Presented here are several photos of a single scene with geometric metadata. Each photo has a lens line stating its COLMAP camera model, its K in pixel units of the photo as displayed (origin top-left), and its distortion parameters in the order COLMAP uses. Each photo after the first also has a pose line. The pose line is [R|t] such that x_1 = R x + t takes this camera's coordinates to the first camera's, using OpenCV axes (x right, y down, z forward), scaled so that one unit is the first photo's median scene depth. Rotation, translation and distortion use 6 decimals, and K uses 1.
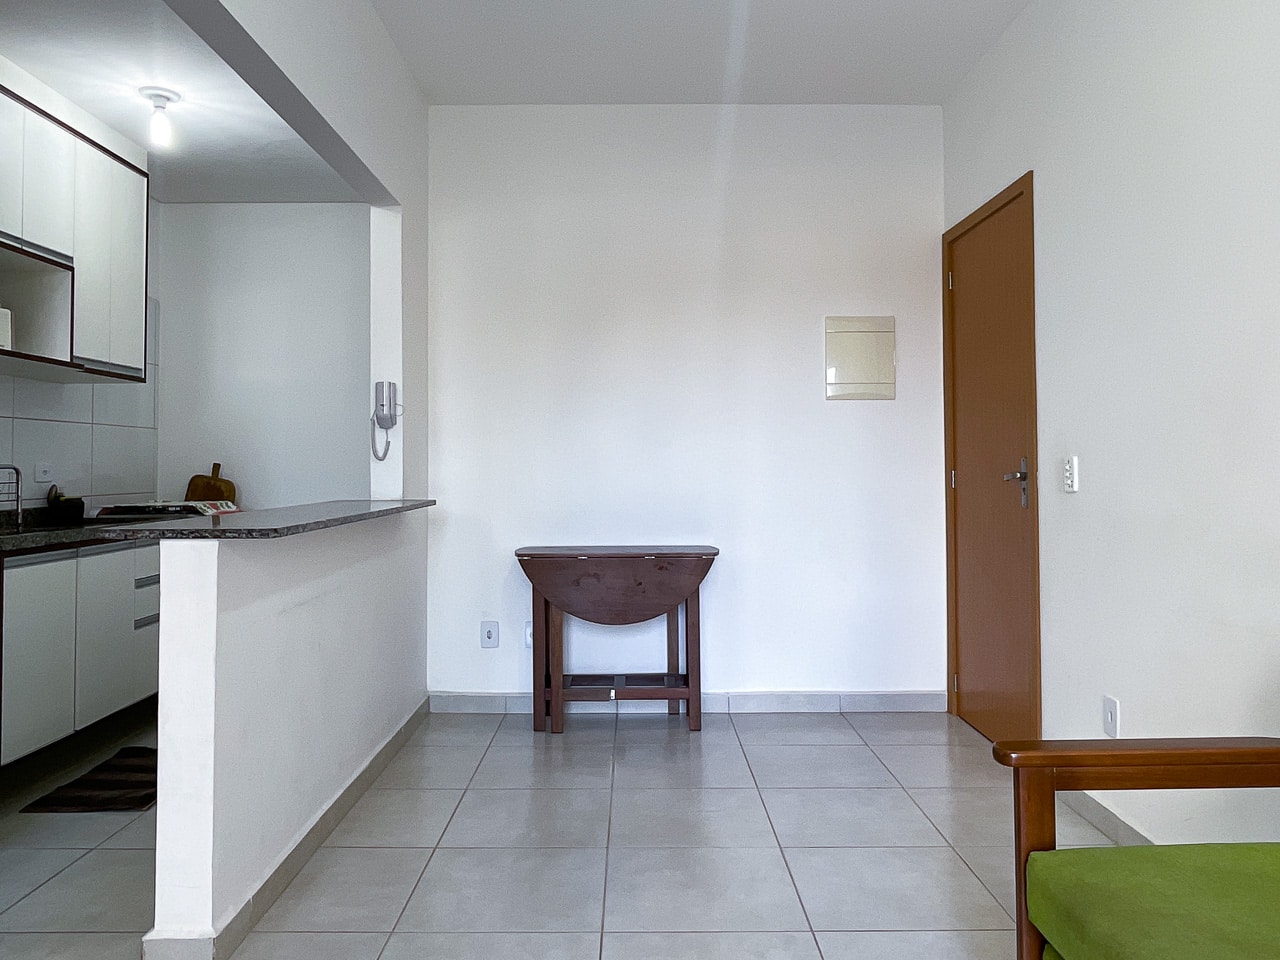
lens RADIAL K [[948.4, 0, 632.9], [0, 948.4, 444.6], [0, 0, 1]] dist [0.044132, -0.073862]
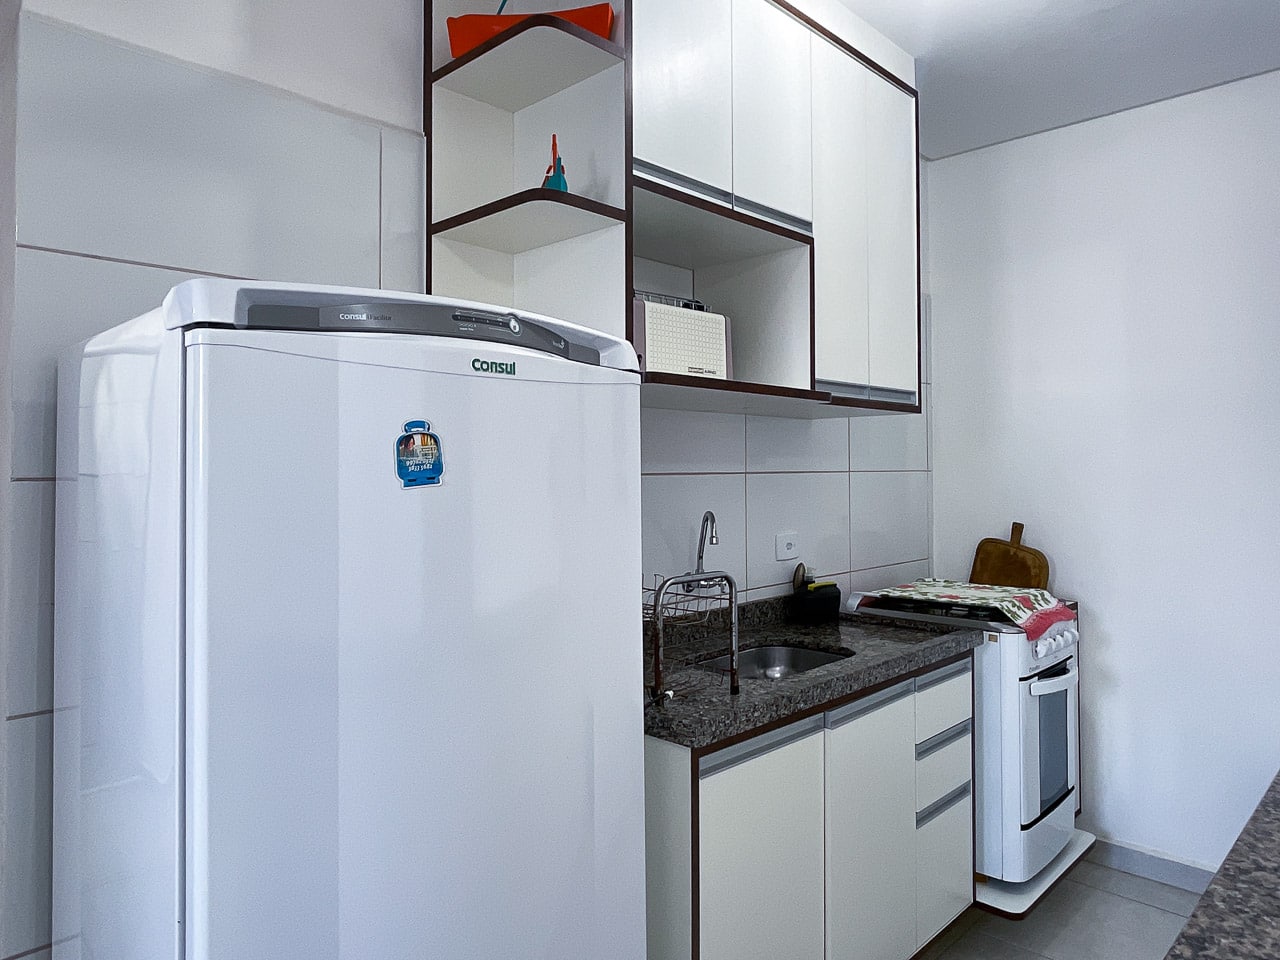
lens RADIAL K [[842.2, 0, 633.0], [0, 842.2, 453.5], [0, 0, 1]] dist [0.027725, -0.069240]
pose [[0.711803, -0.014980, -0.702219, -0.253176], [0.021436, 0.999770, 0.000402, -0.042403], [0.702052, -0.015339, 0.711960, 0.465461]]
